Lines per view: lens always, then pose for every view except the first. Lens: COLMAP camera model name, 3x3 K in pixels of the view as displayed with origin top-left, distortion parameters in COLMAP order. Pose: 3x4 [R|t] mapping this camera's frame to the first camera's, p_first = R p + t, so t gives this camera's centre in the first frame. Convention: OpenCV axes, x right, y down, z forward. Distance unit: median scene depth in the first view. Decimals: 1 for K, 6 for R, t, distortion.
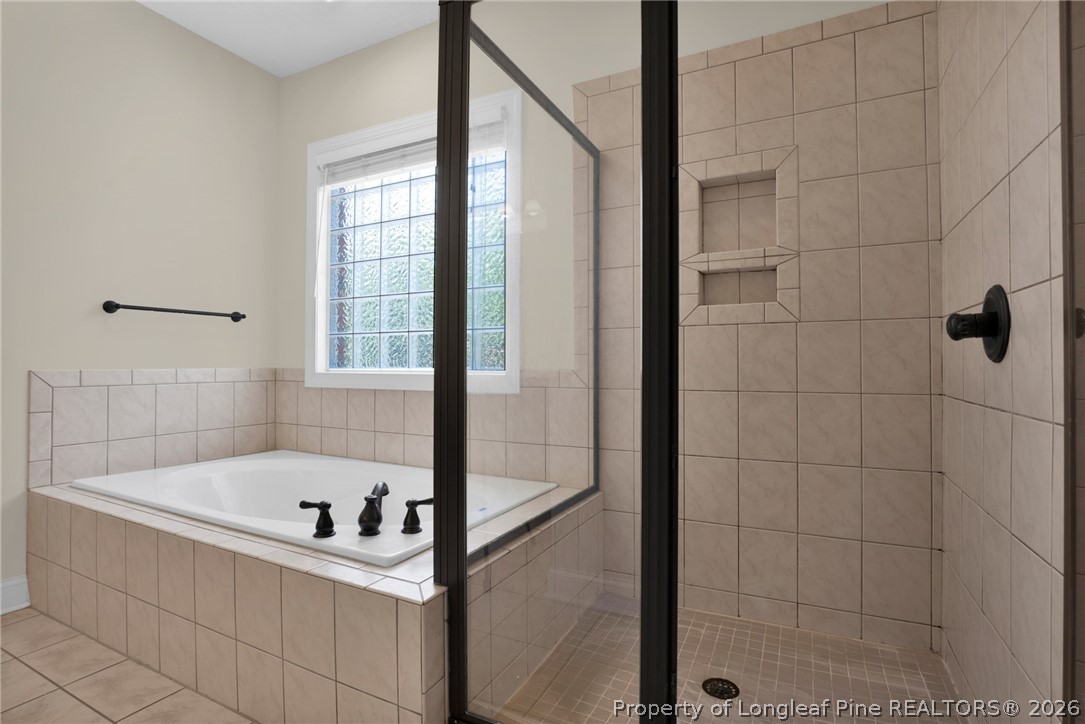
lens RADIAL K [[527.6, 0, 542.7], [0, 527.6, 351.1], [0, 0, 1]] dist [-0.026652, 0.000179]
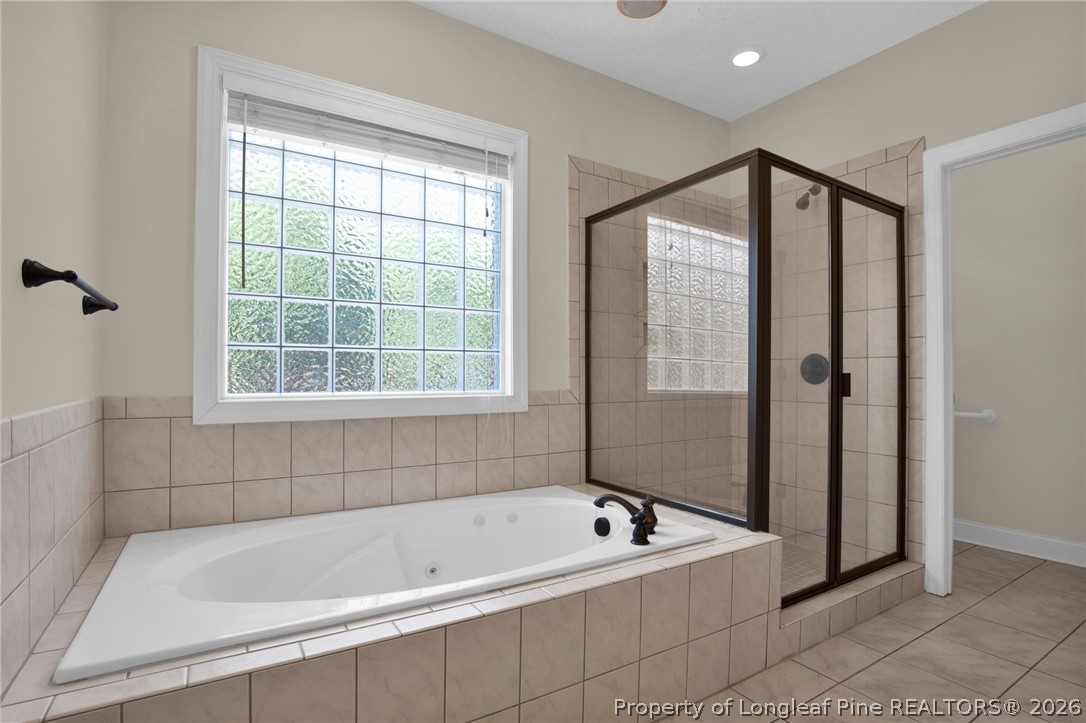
lens RADIAL K [[529.5, 0, 545.7], [0, 529.5, 368.1], [0, 0, 1]] dist [-0.029641, 0.000774]
pose [[0.515368, 0.009595, 0.856915, -0.983567], [-0.022610, 0.999741, 0.002404, -0.015241], [-0.856671, -0.020613, 0.515452, 0.391132]]
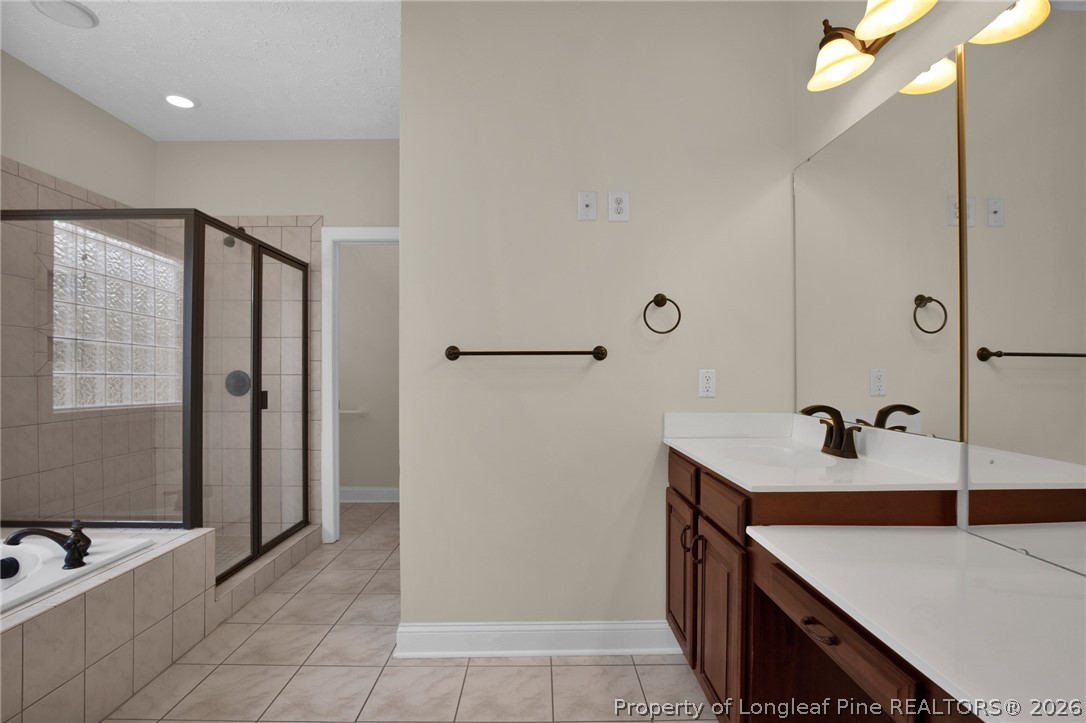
lens RADIAL K [[529.5, 0, 545.7], [0, 529.5, 368.1], [0, 0, 1]] dist [-0.029641, 0.000774]
pose [[-0.453828, -0.003929, 0.891081, -1.260521], [-0.021125, 0.999757, -0.006351, -0.071021], [-0.890839, -0.021707, -0.453801, 0.387044]]
